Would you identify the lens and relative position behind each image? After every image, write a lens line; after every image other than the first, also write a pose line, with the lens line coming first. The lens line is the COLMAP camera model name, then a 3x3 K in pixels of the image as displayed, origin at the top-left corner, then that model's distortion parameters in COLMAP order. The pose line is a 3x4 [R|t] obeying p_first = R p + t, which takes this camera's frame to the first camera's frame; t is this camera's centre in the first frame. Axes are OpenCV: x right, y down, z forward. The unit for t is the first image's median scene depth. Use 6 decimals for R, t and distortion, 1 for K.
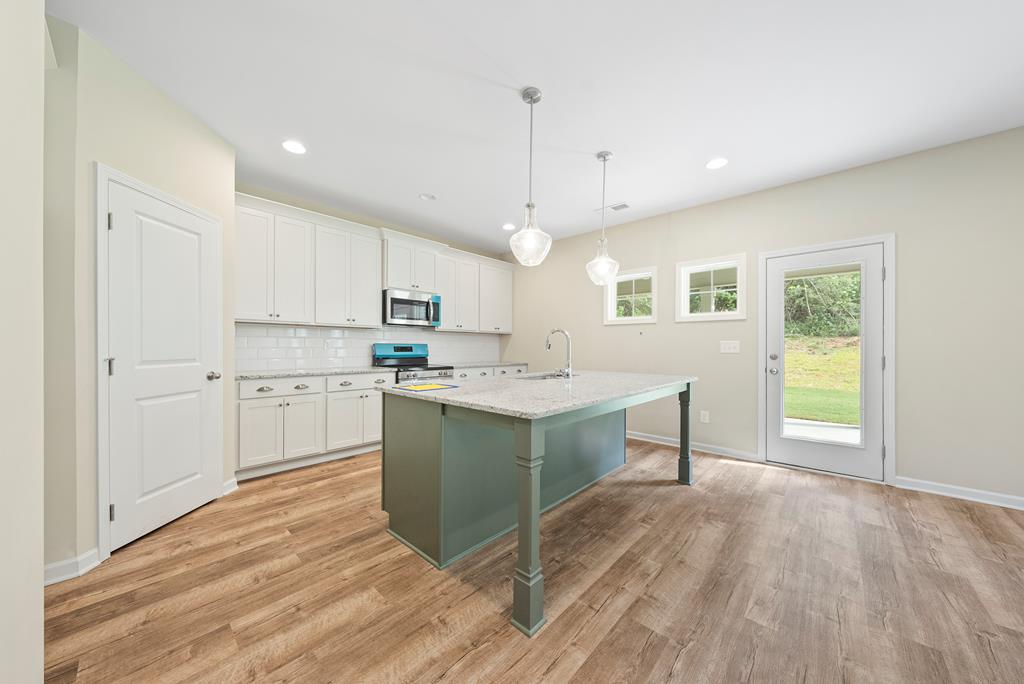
lens RADIAL K [[353.2, 0, 515.0], [0, 353.2, 350.6], [0, 0, 1]] dist [-0.003336, 0.000672]
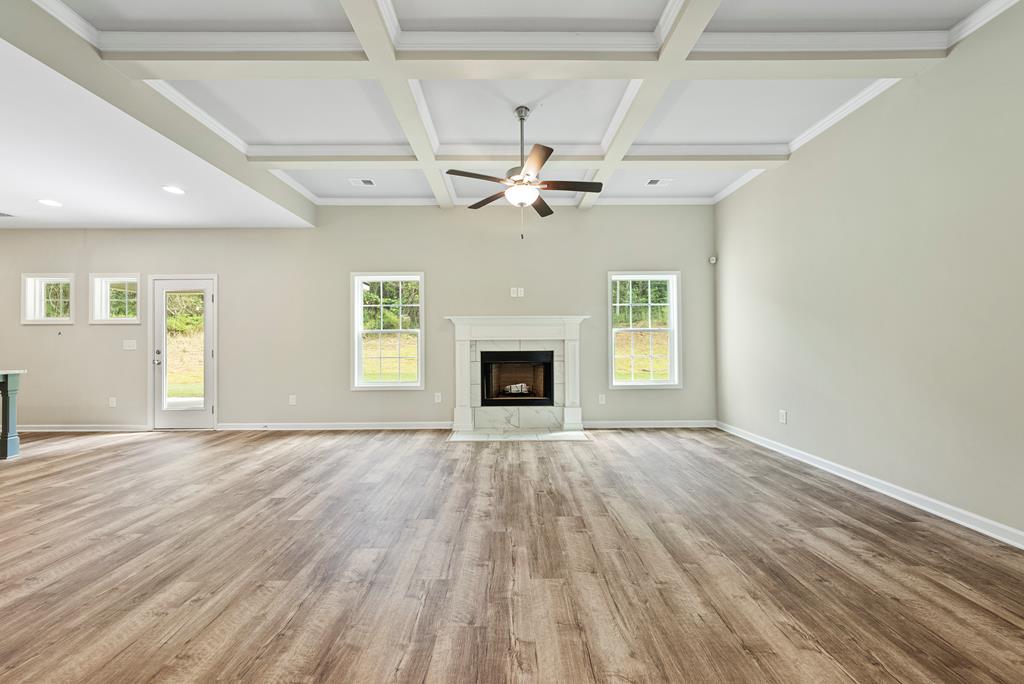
lens RADIAL K [[353.2, 0, 505.4], [0, 353.2, 338.4], [0, 0, 1]] dist [-0.003336, 0.000672]
pose [[0.740334, -0.000210, 0.672239, 0.886591], [0.018552, 0.999625, -0.020118, 0.019368], [-0.671983, 0.027365, 0.740061, -0.996248]]
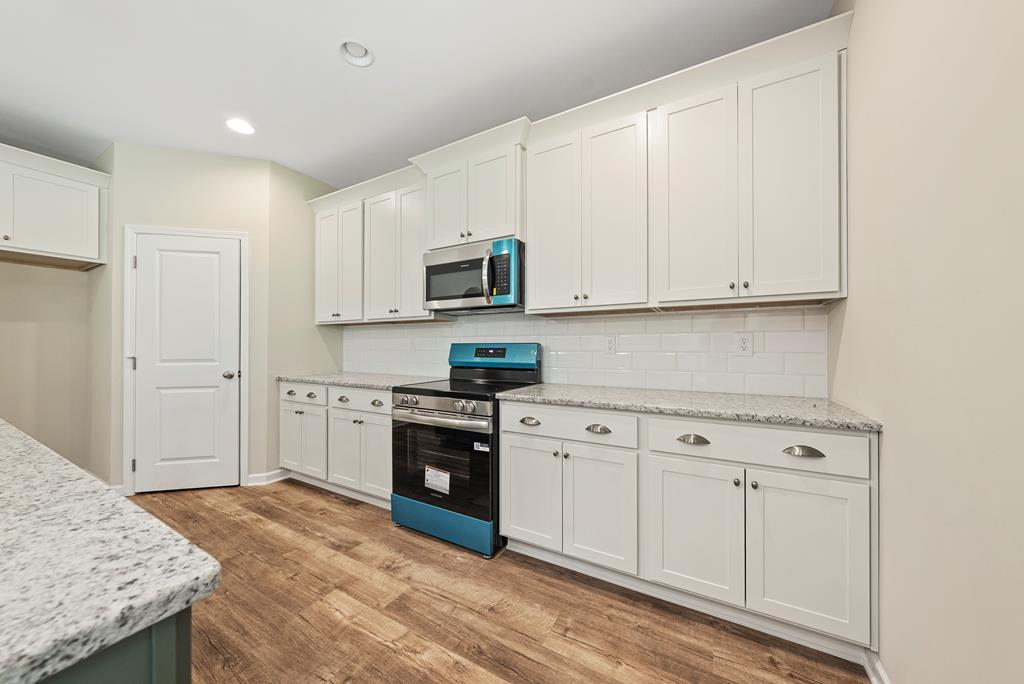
lens RADIAL K [[353.2, 0, 515.8], [0, 353.2, 347.4], [0, 0, 1]] dist [-0.003336, 0.000672]
pose [[0.206867, -0.005984, -0.978351, 0.343285], [-0.009996, 0.999916, -0.008229, -0.012301], [0.978318, 0.011482, 0.206789, 1.319679]]
